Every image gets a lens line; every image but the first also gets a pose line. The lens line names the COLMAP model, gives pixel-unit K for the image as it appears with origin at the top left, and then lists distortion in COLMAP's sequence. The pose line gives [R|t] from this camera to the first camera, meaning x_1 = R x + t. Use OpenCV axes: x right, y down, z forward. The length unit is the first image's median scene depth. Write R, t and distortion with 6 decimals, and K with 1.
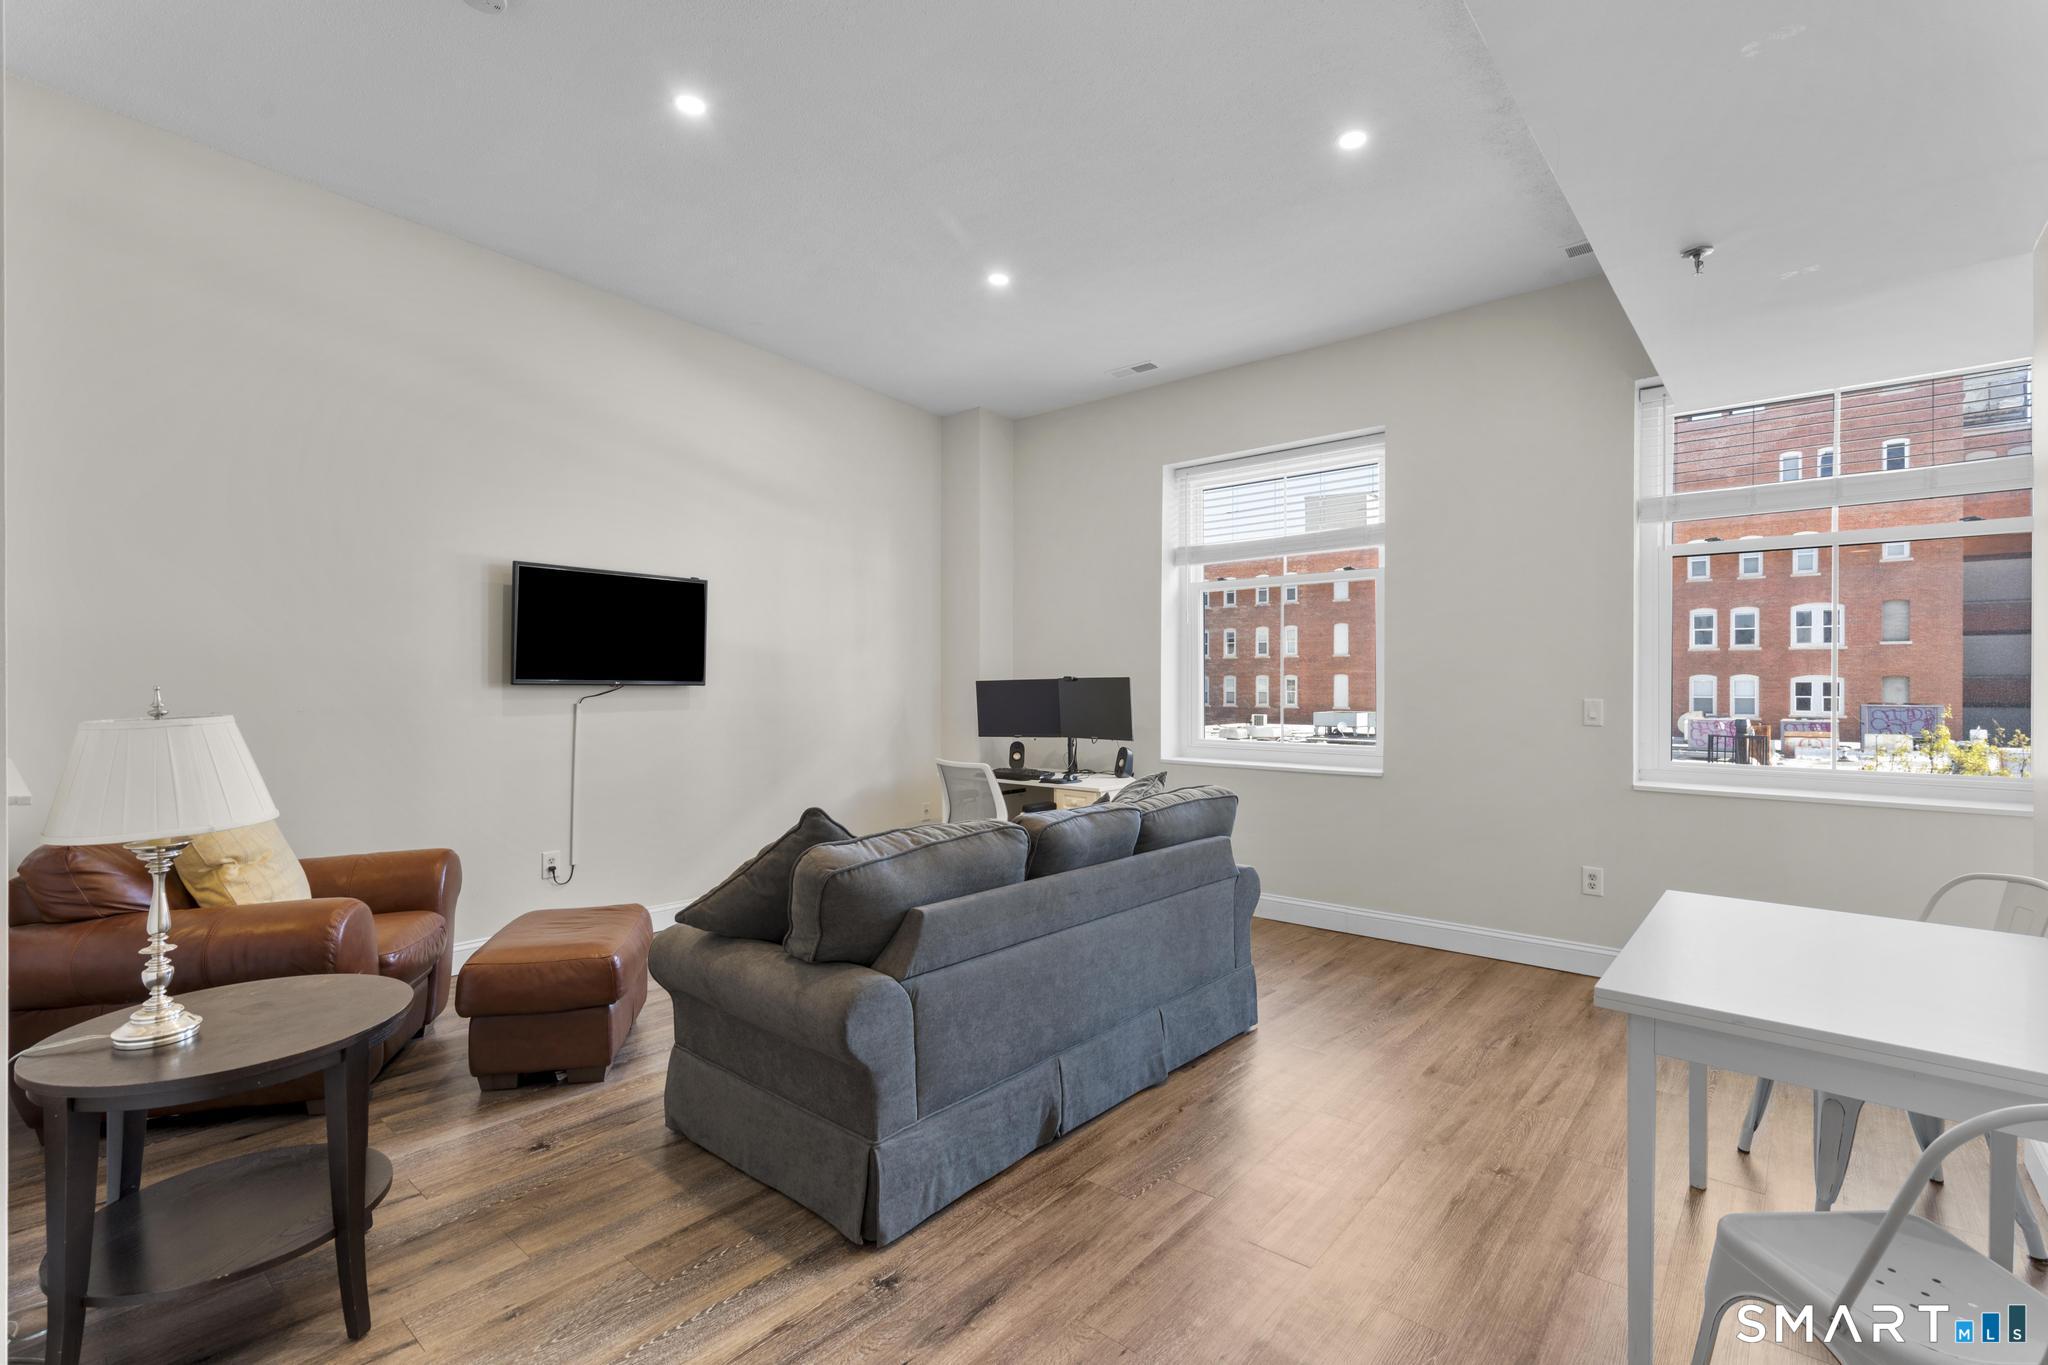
lens RADIAL K [[923.0, 0, 1034.4], [0, 923.0, 683.6], [0, 0, 1]] dist [-0.004120, 0.002200]
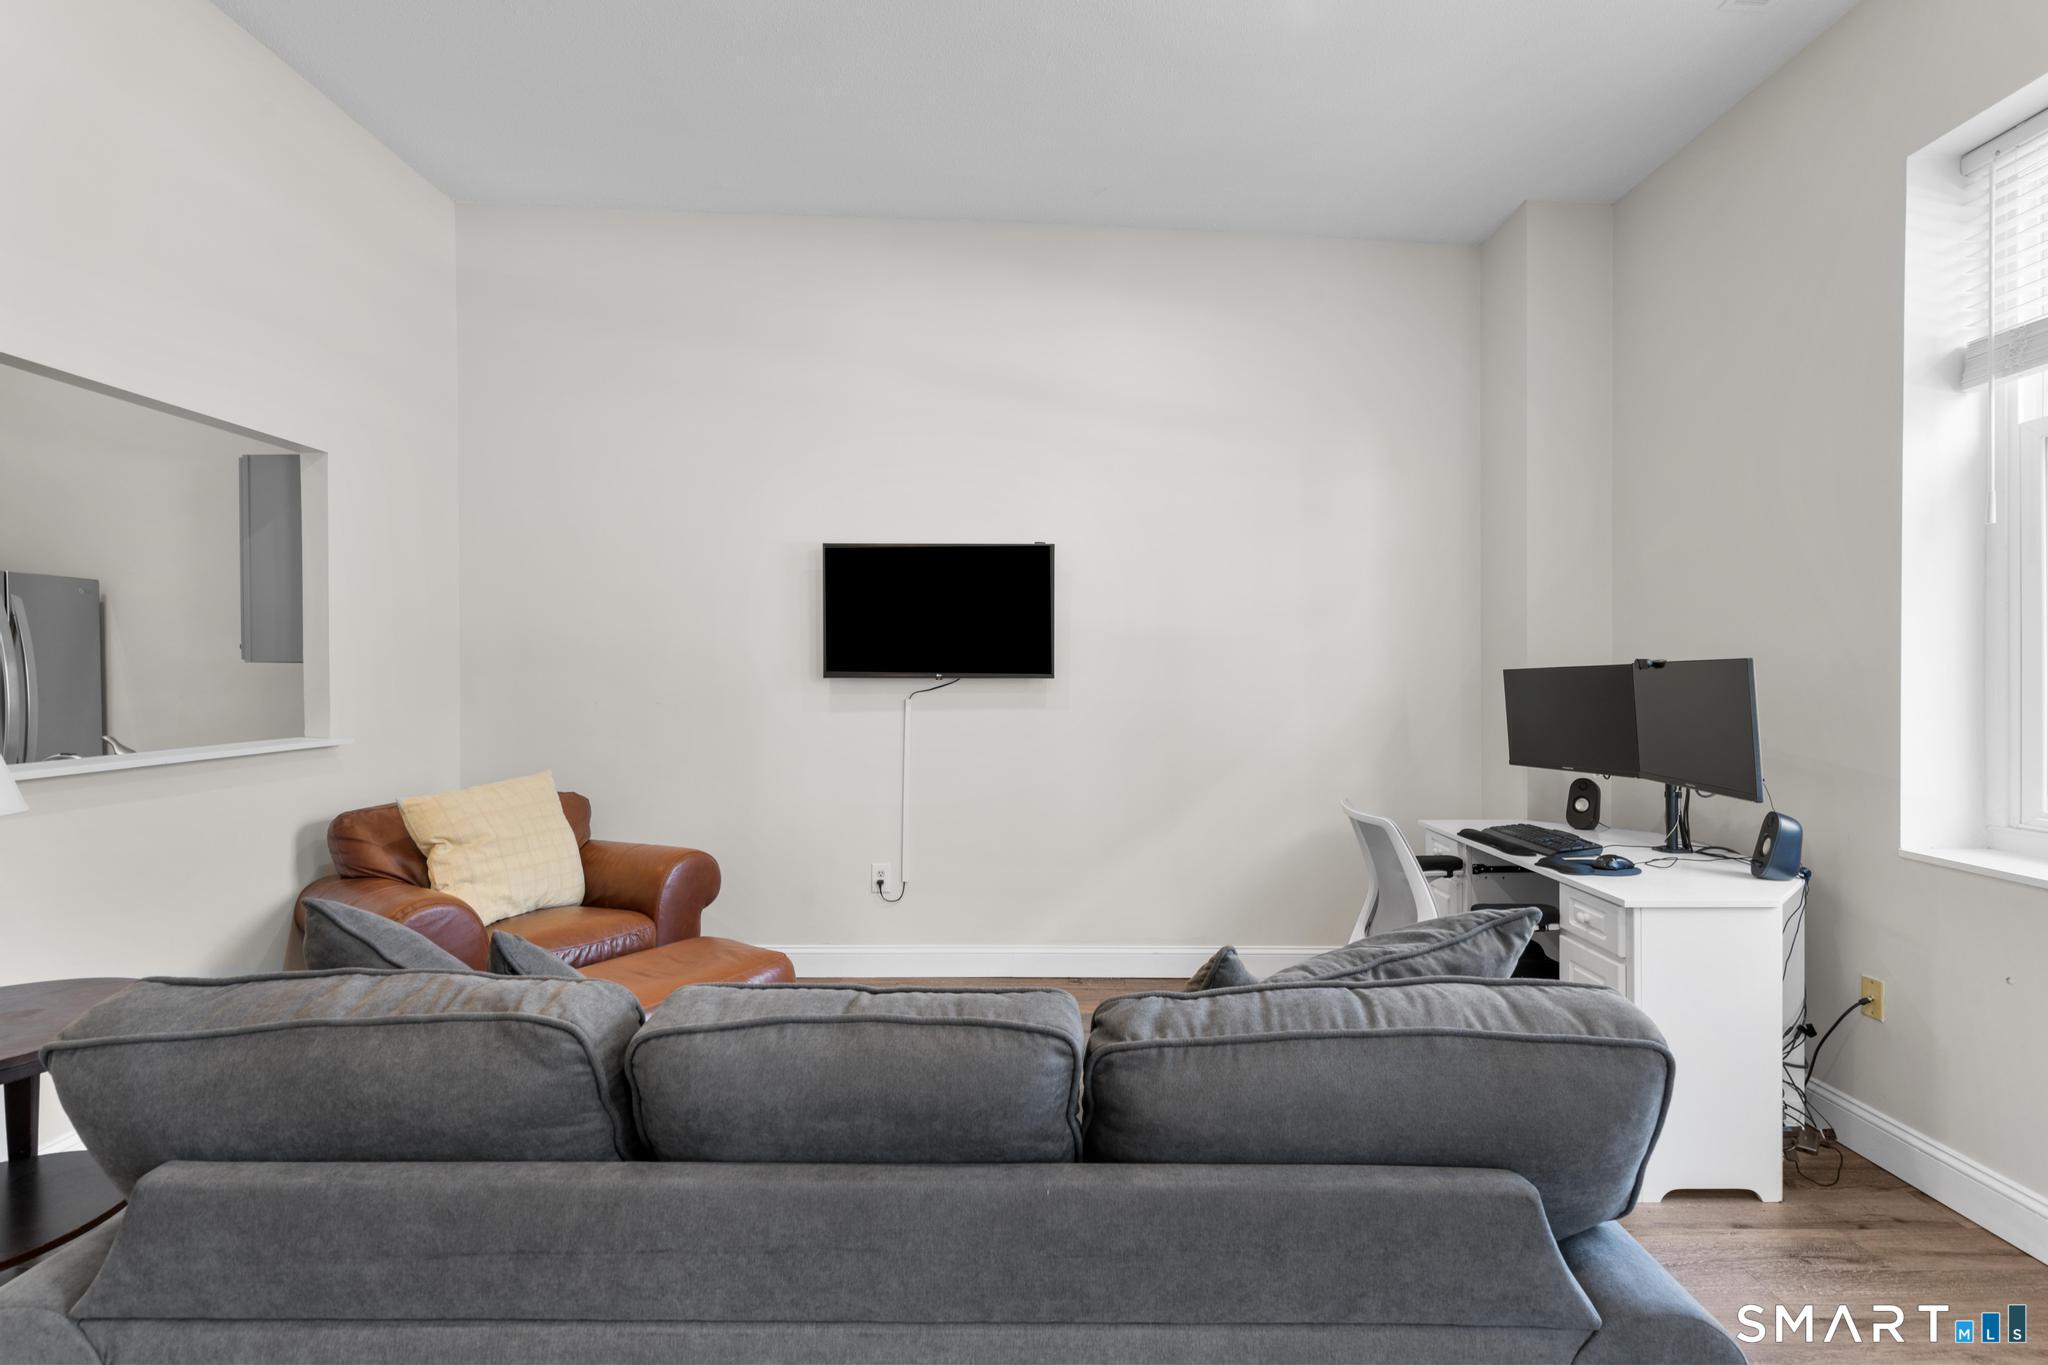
lens RADIAL K [[923.0, 0, 1032.2], [0, 923.0, 682.4], [0, 0, 1]] dist [-0.004120, 0.002200]
pose [[0.647143, 0.003098, -0.762362, 0.227956], [0.002961, 0.999974, 0.006578, 0.000458], [0.762363, -0.006514, 0.647117, 0.473967]]
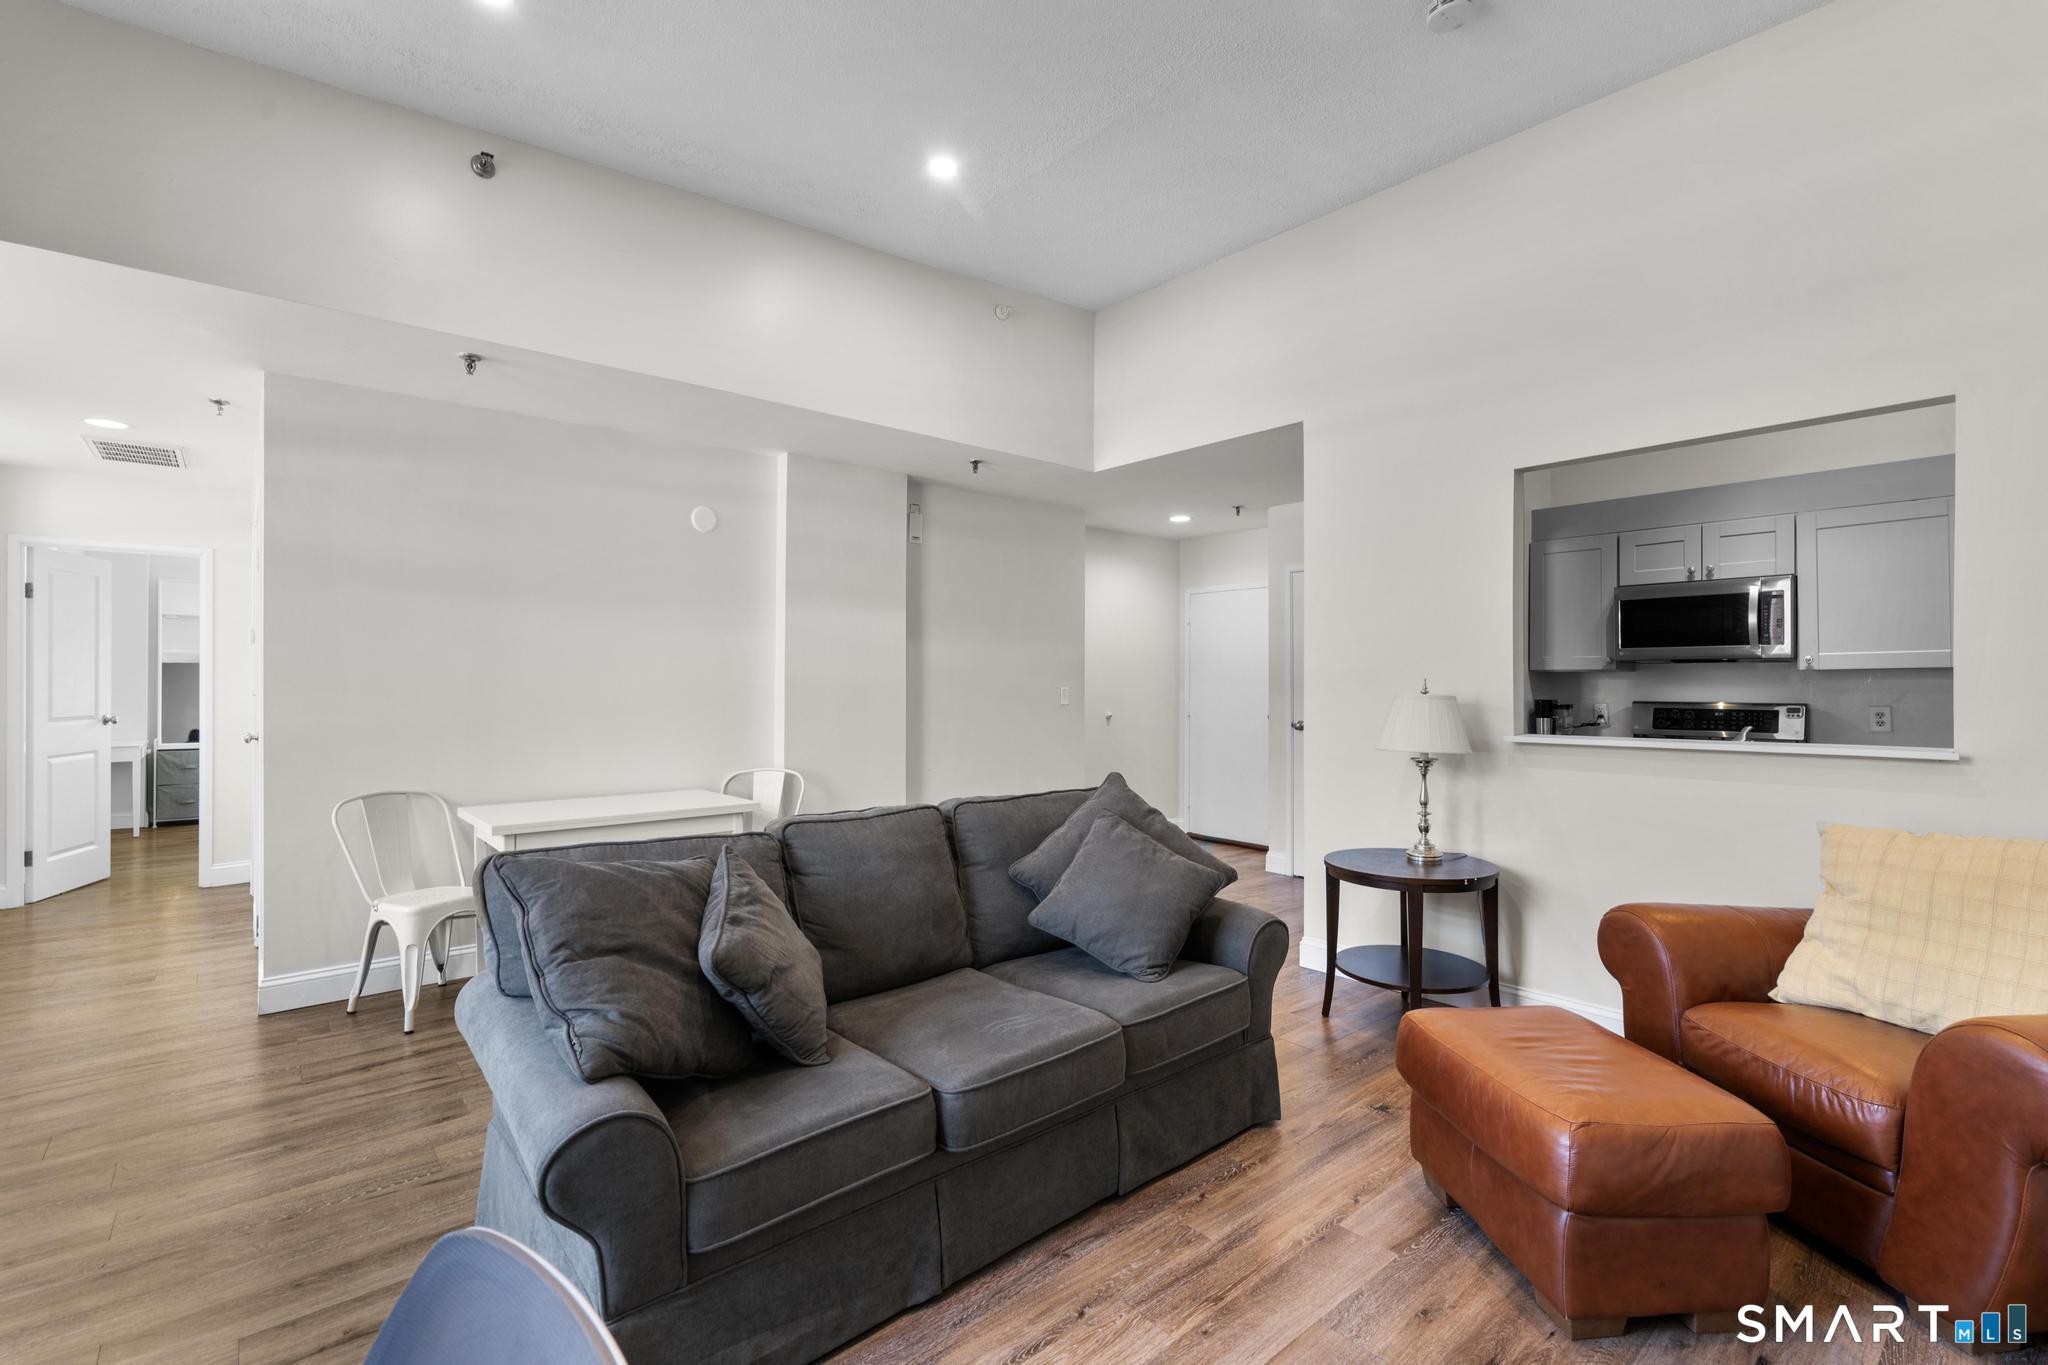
lens RADIAL K [[923.0, 0, 1034.9], [0, 923.0, 678.1], [0, 0, 1]] dist [-0.004120, 0.002200]
pose [[-0.988646, -0.001958, 0.150254, -0.156570], [-0.002322, 0.999995, -0.002245, 0.003158], [-0.150248, -0.002568, -0.988645, 1.115074]]
